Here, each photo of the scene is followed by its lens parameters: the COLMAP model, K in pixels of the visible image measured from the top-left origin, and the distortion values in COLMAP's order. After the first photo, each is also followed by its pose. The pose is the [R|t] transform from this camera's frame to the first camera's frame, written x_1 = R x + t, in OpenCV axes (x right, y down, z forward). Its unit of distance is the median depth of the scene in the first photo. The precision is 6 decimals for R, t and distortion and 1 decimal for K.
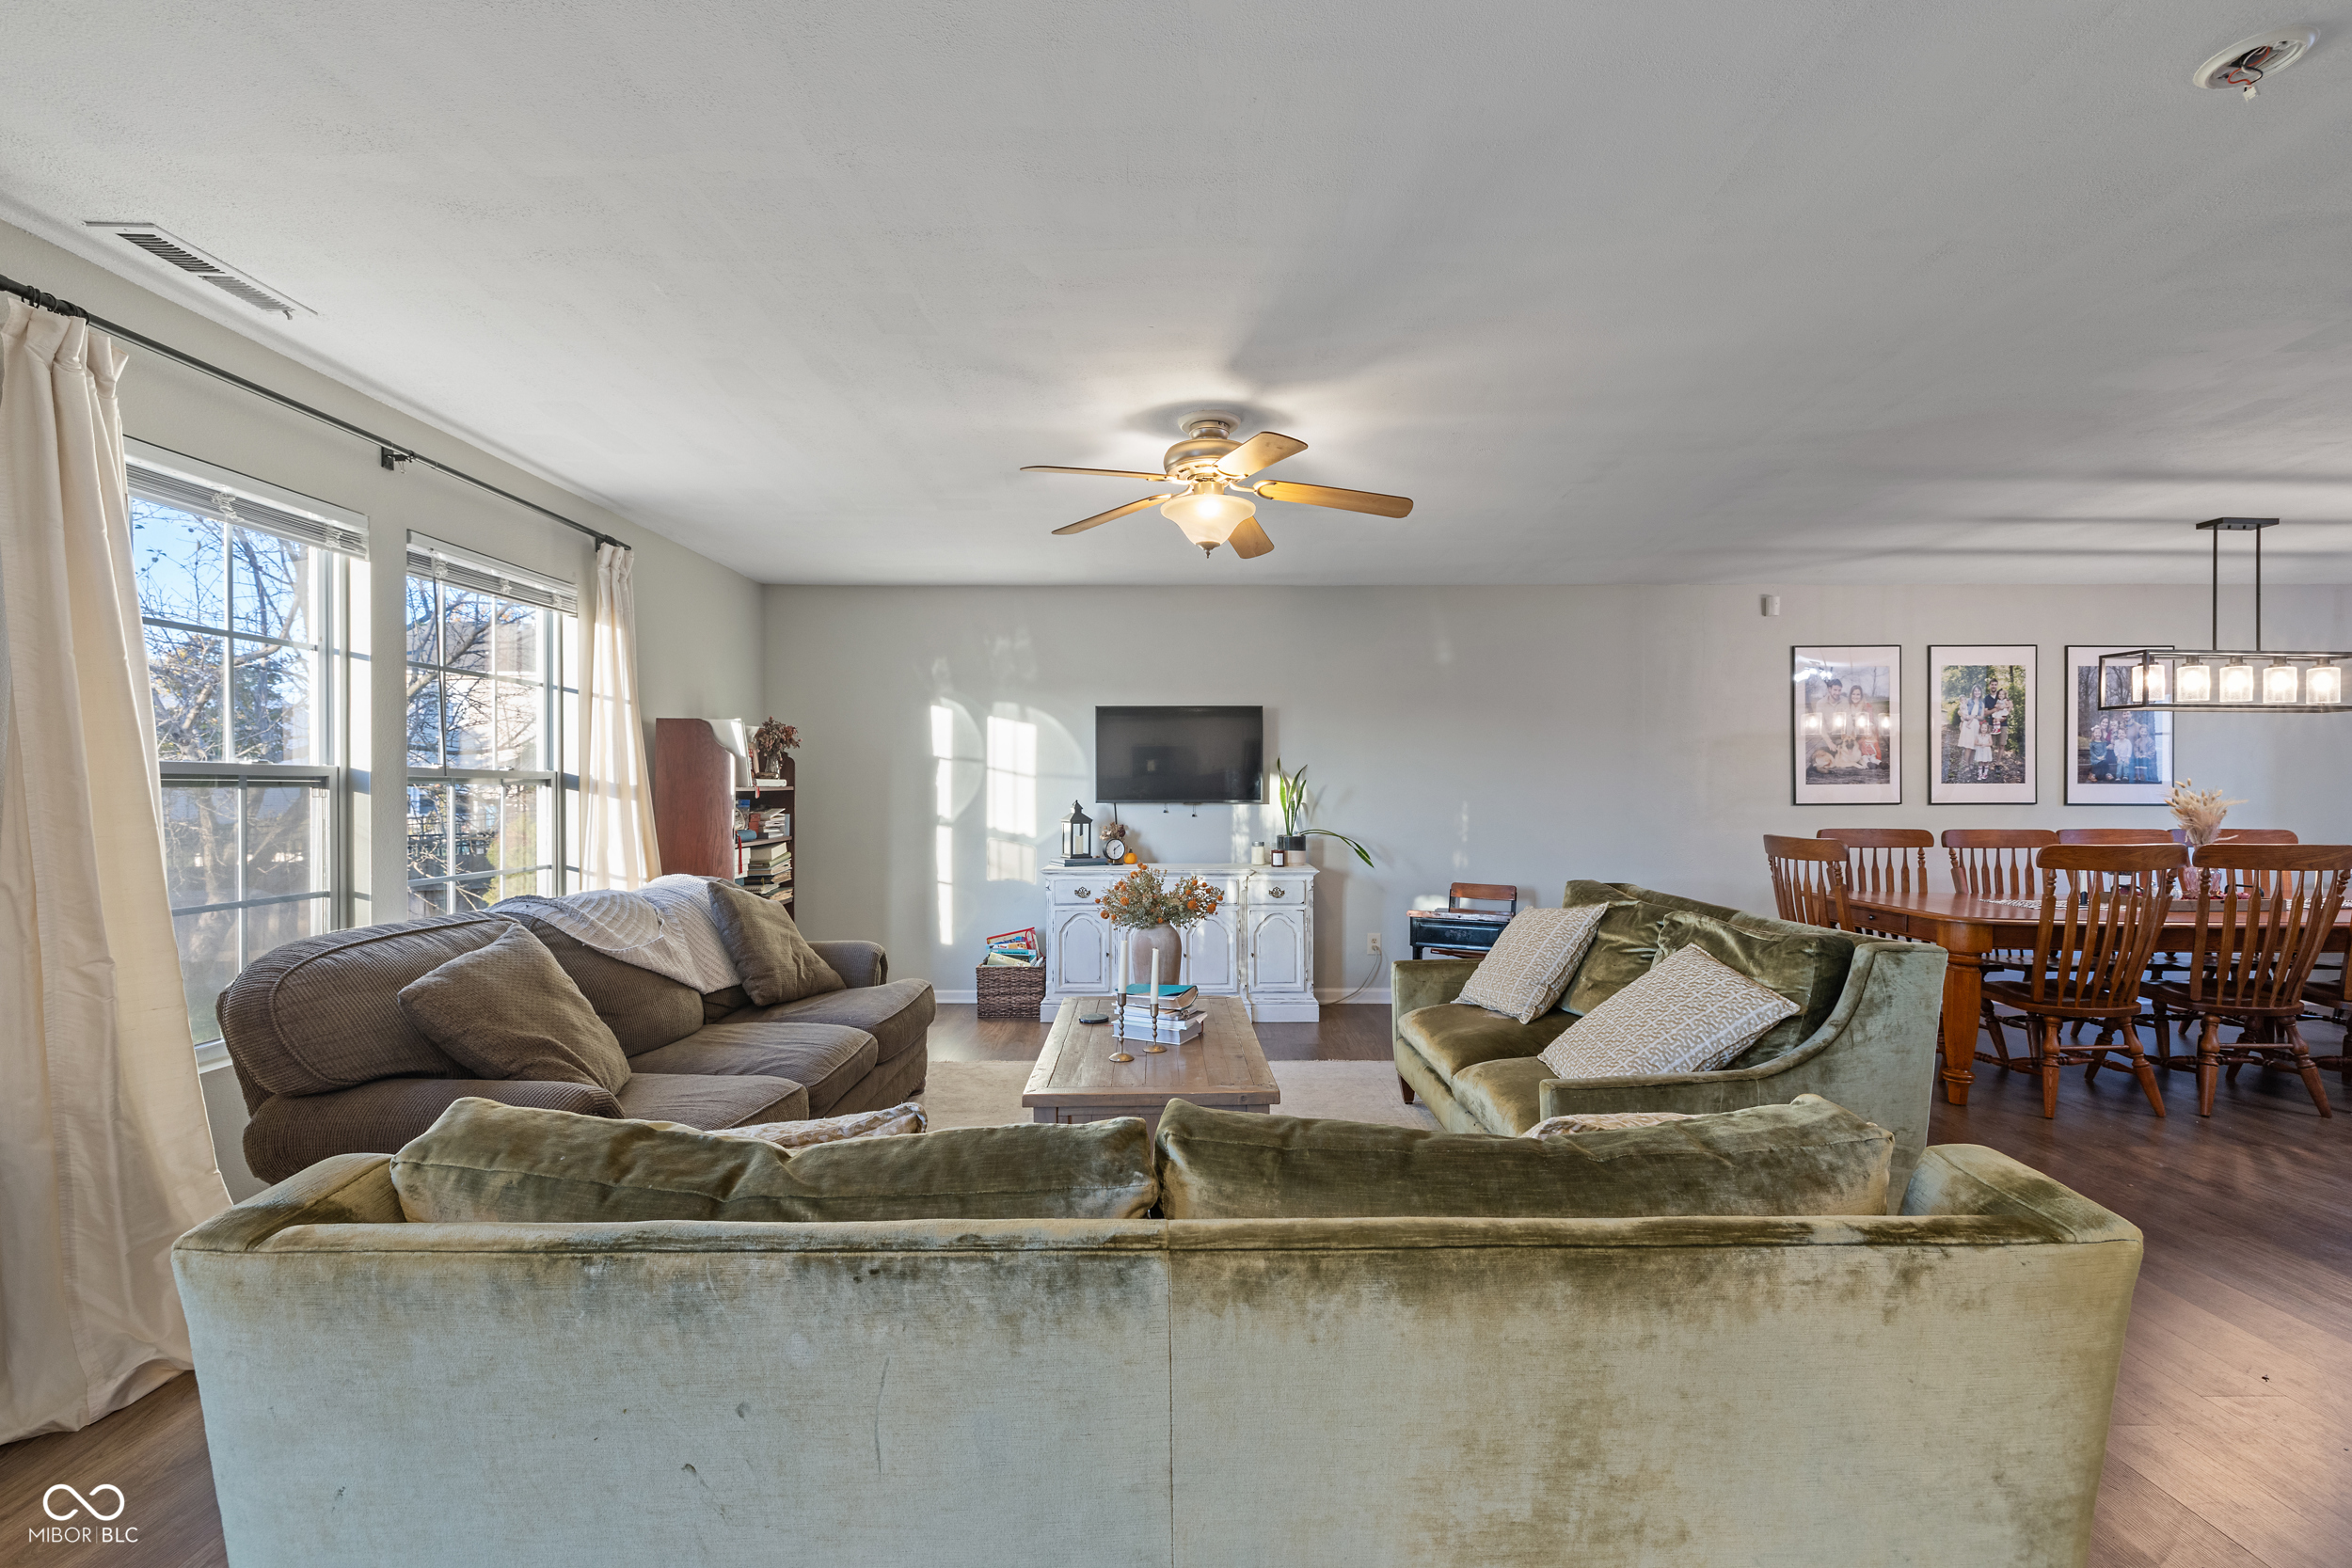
lens RADIAL K [[1020.6, 0, 1164.7], [0, 1020.6, 799.6], [0, 0, 1]] dist [-0.003404, 0.001068]
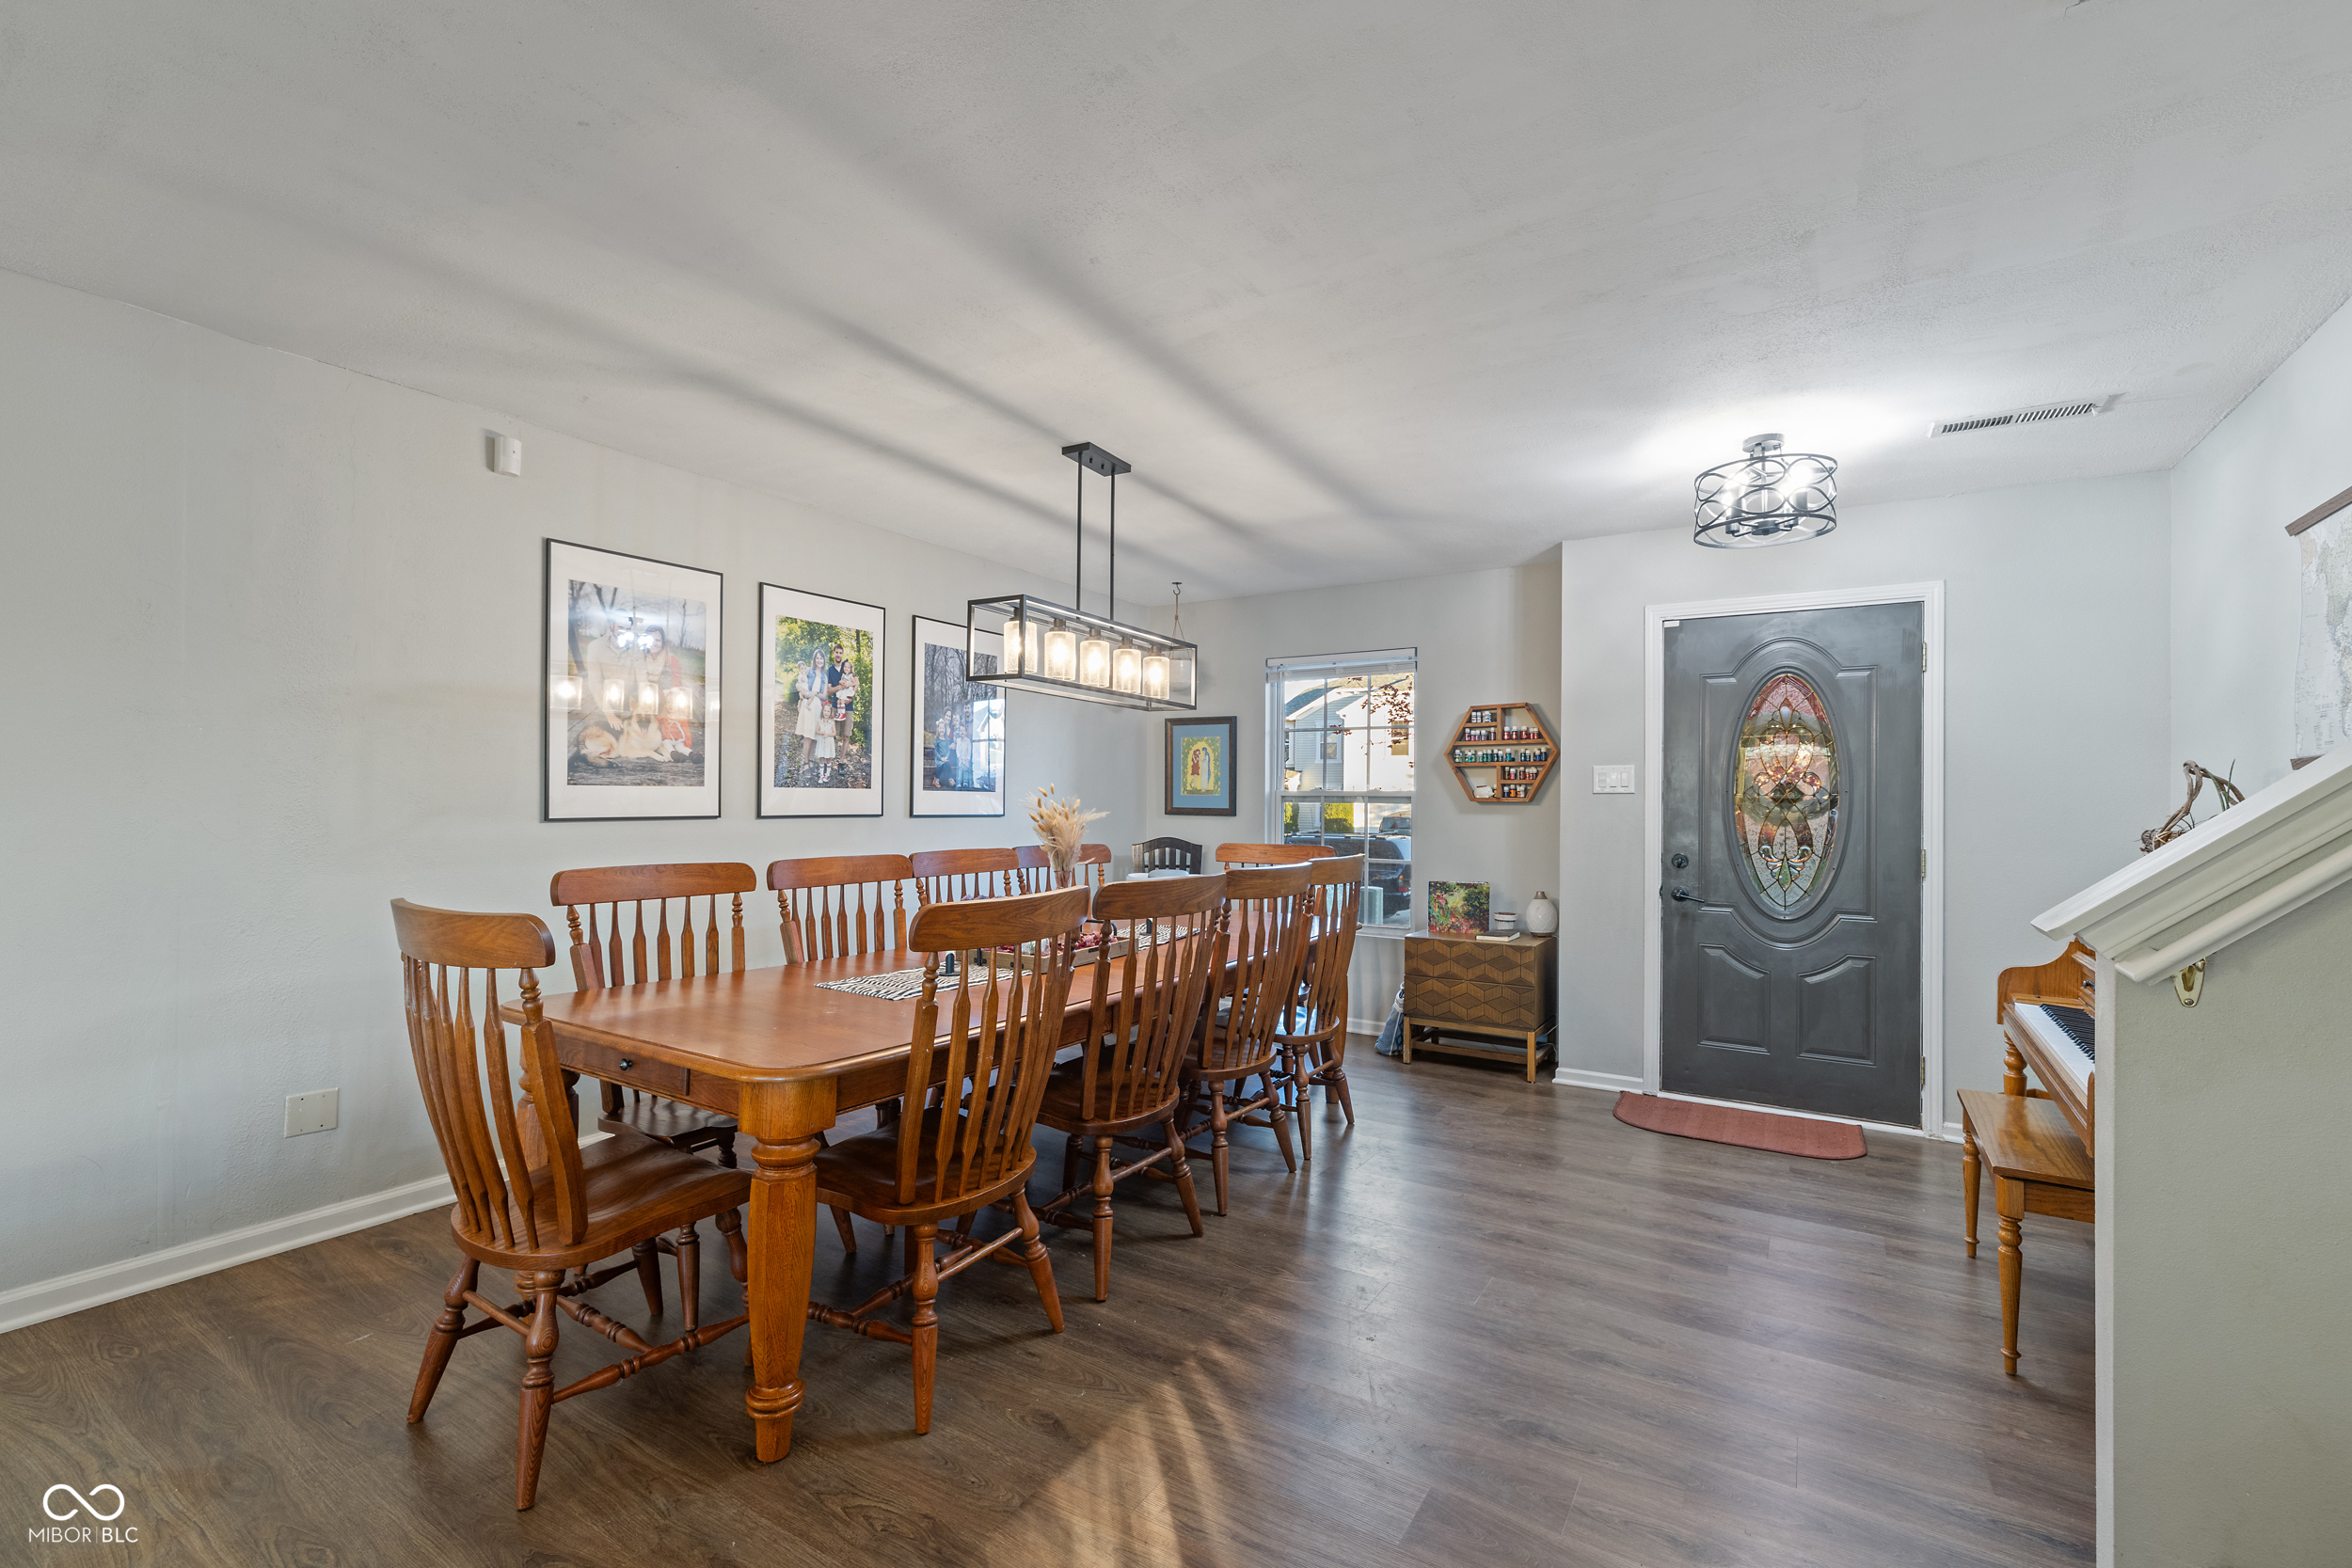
lens RADIAL K [[1020.6, 0, 1185.6], [0, 1020.6, 782.6], [0, 0, 1]] dist [-0.003404, 0.001068]
pose [[0.526560, 0.021370, 0.849869, 0.327145], [-0.002317, 0.999716, -0.023702, -0.003445], [-0.850135, 0.010511, 0.526460, 0.406634]]
